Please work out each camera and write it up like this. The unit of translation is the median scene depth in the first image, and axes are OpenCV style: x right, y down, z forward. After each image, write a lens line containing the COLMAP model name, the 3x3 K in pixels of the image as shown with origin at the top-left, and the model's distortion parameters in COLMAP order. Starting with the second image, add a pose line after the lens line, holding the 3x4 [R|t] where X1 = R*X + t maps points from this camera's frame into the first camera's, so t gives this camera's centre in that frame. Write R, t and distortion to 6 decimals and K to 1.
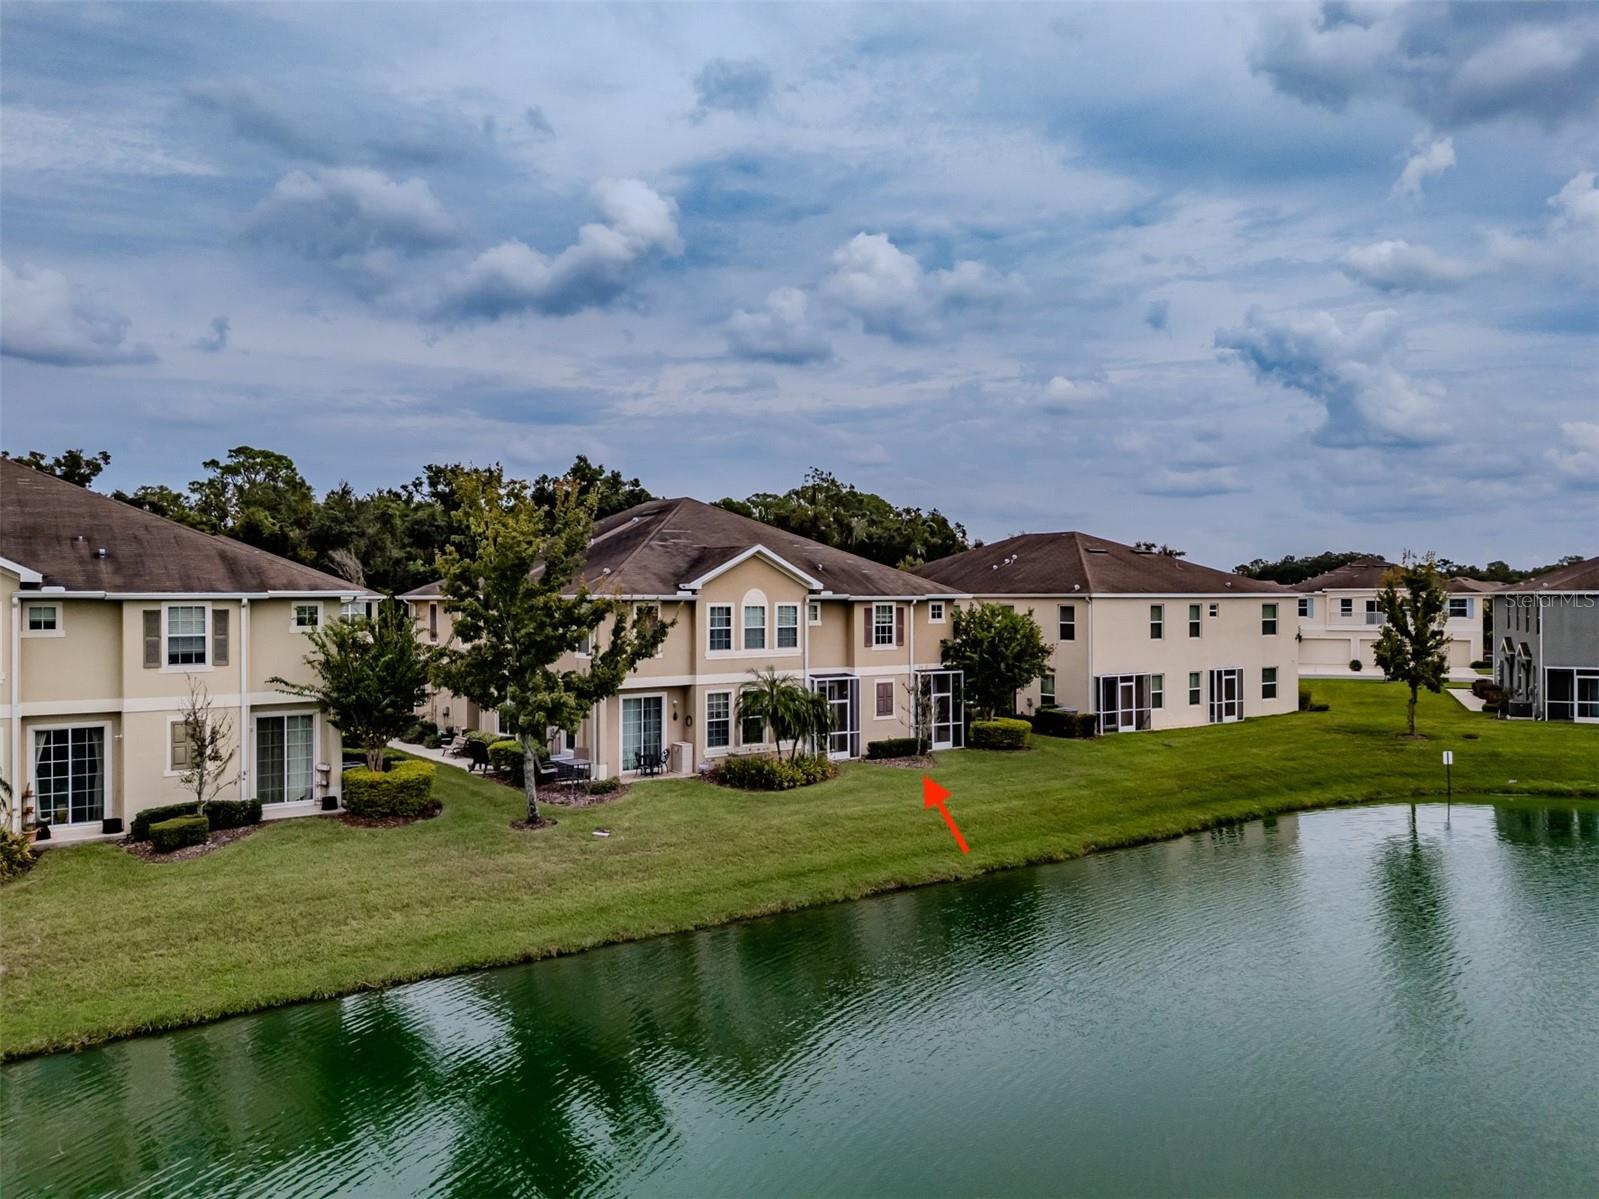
lens RADIAL K [[1131.1, 0, 807.7], [0, 1131.1, 601.3], [0, 0, 1]] dist [0.080962, -0.049342]
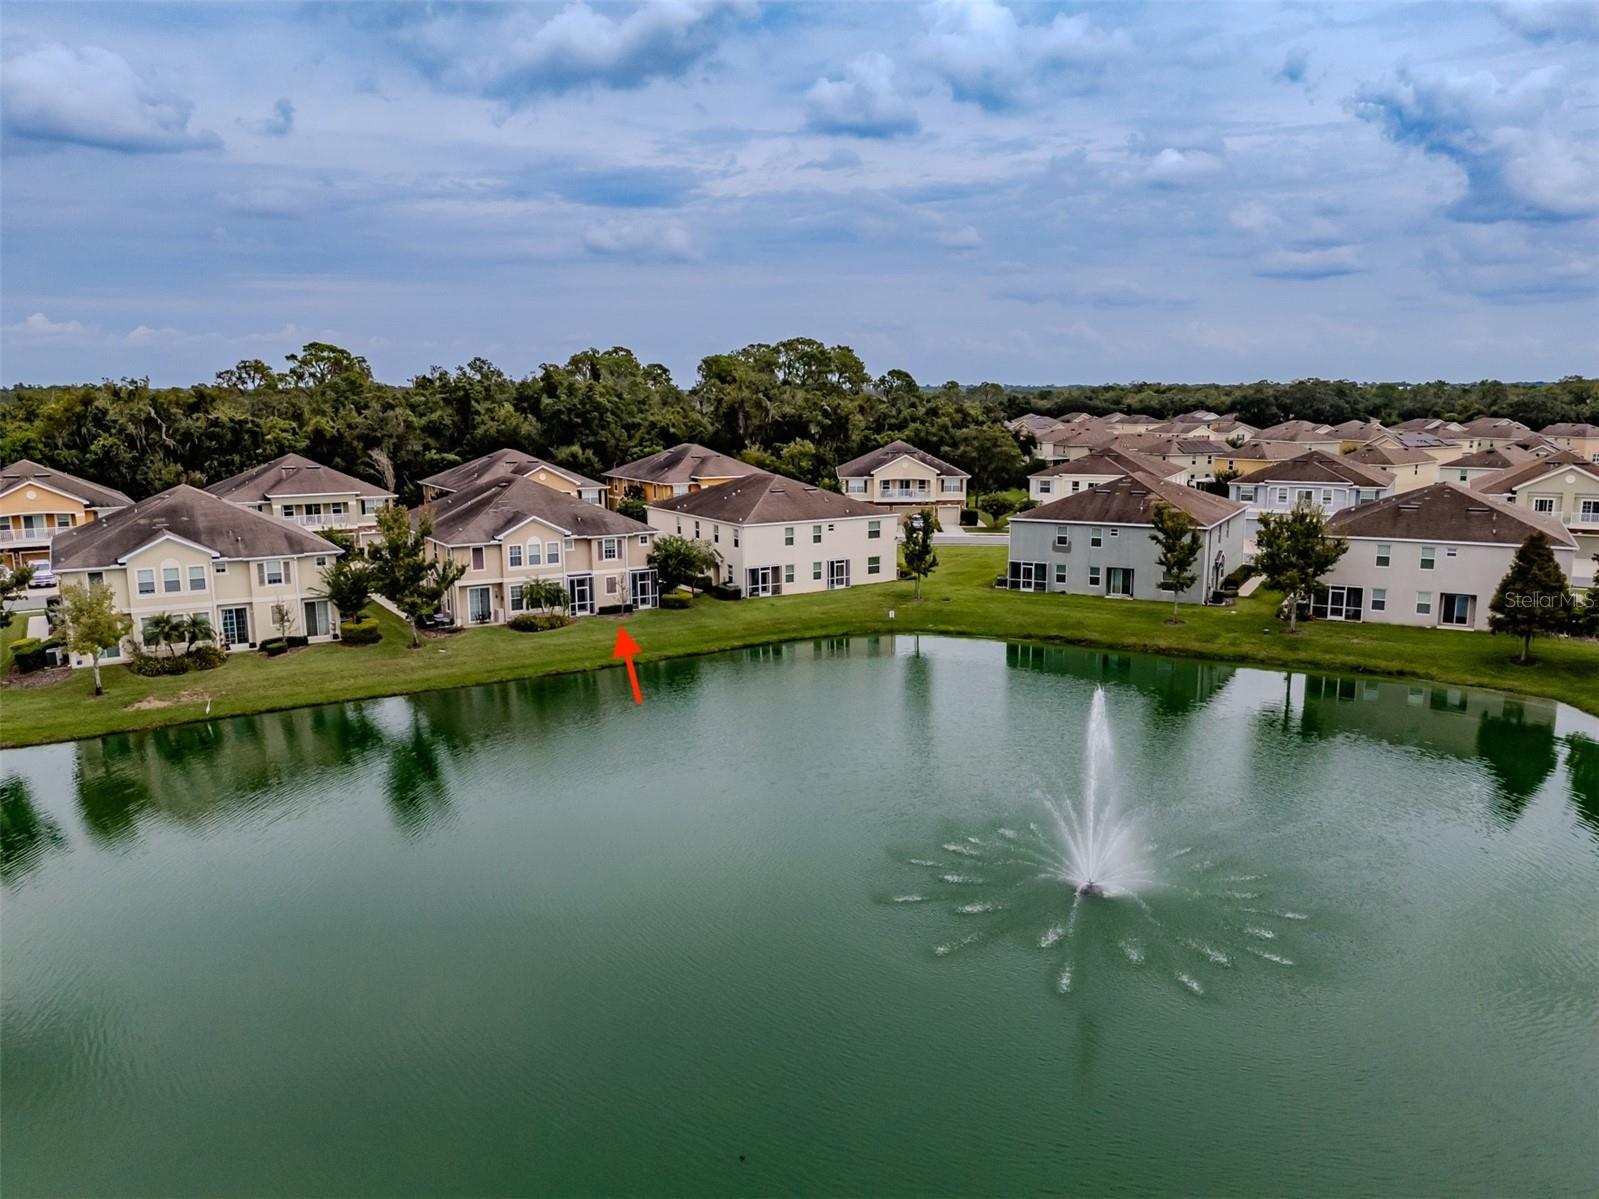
lens RADIAL K [[1131.1, 0, 807.2], [0, 1131.1, 585.1], [0, 0, 1]] dist [0.080962, -0.049342]
pose [[0.997207, 0.010205, -0.073989, 0.640494], [0.002052, 0.986505, 0.163719, -0.276318], [0.074661, -0.163413, 0.983728, -1.097510]]
